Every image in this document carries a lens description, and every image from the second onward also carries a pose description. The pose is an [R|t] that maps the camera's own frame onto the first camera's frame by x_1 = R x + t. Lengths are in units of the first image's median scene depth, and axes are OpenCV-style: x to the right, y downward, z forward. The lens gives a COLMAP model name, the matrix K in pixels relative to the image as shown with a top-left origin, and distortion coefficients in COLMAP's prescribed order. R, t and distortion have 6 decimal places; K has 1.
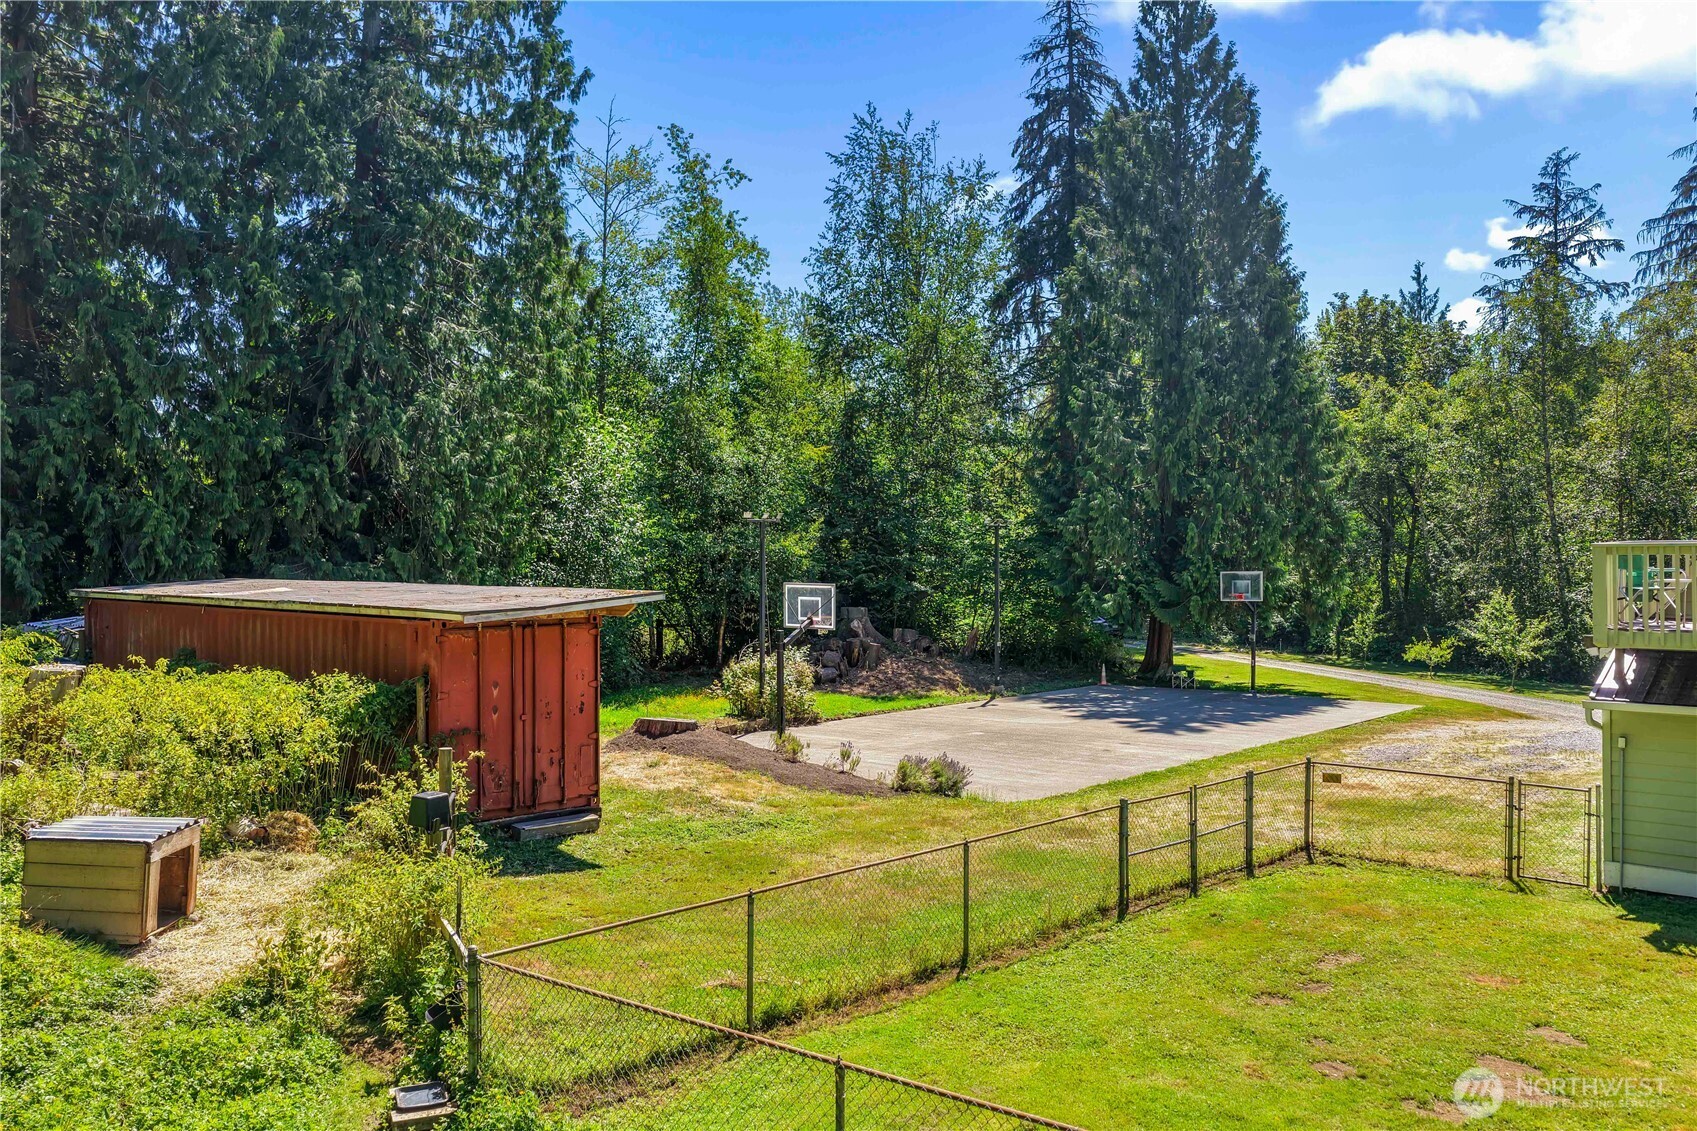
lens RADIAL K [[1411.9, 0, 849.0], [0, 1411.9, 561.6], [0, 0, 1]] dist [0.000082, 0.015621]
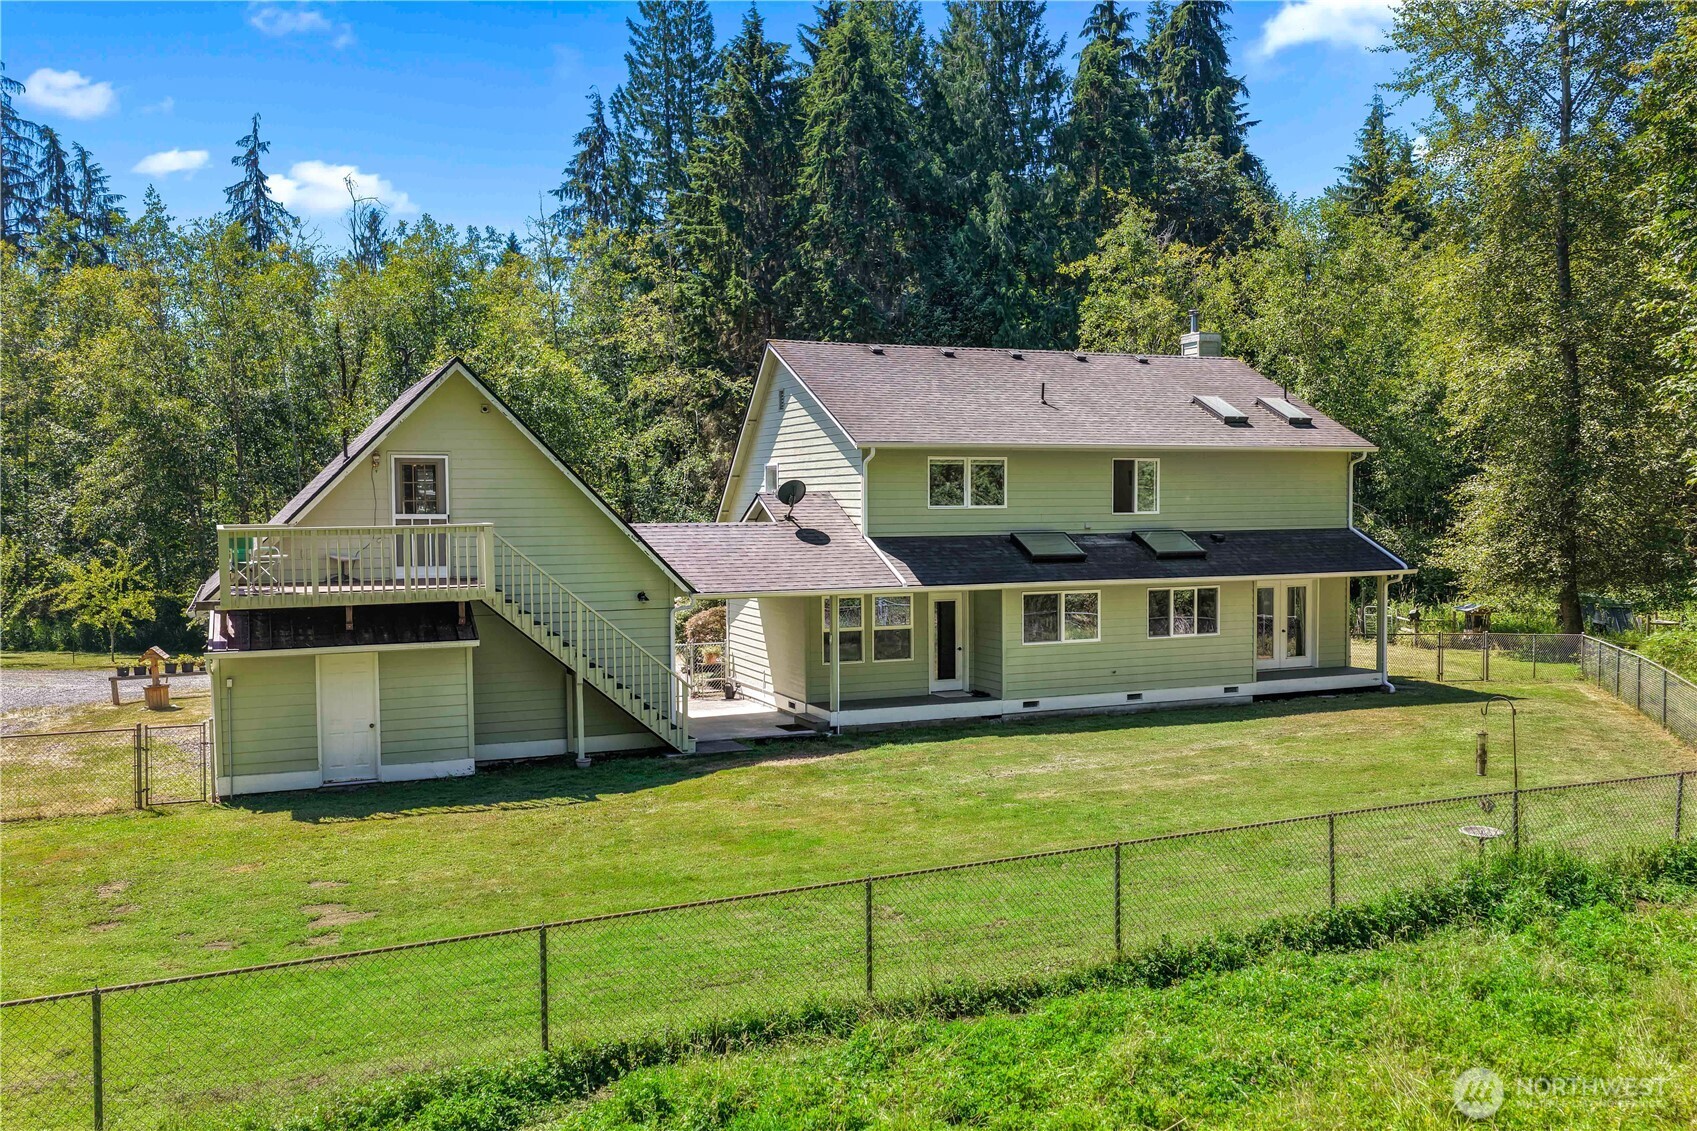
lens RADIAL K [[1411.9, 0, 848.9], [0, 1411.9, 565.7], [0, 0, 1]] dist [0.000082, 0.015621]
pose [[0.425090, -0.043171, 0.904121, -0.363510], [0.010890, 0.999034, 0.042583, -0.026227], [-0.905085, -0.008256, 0.425150, -0.049832]]
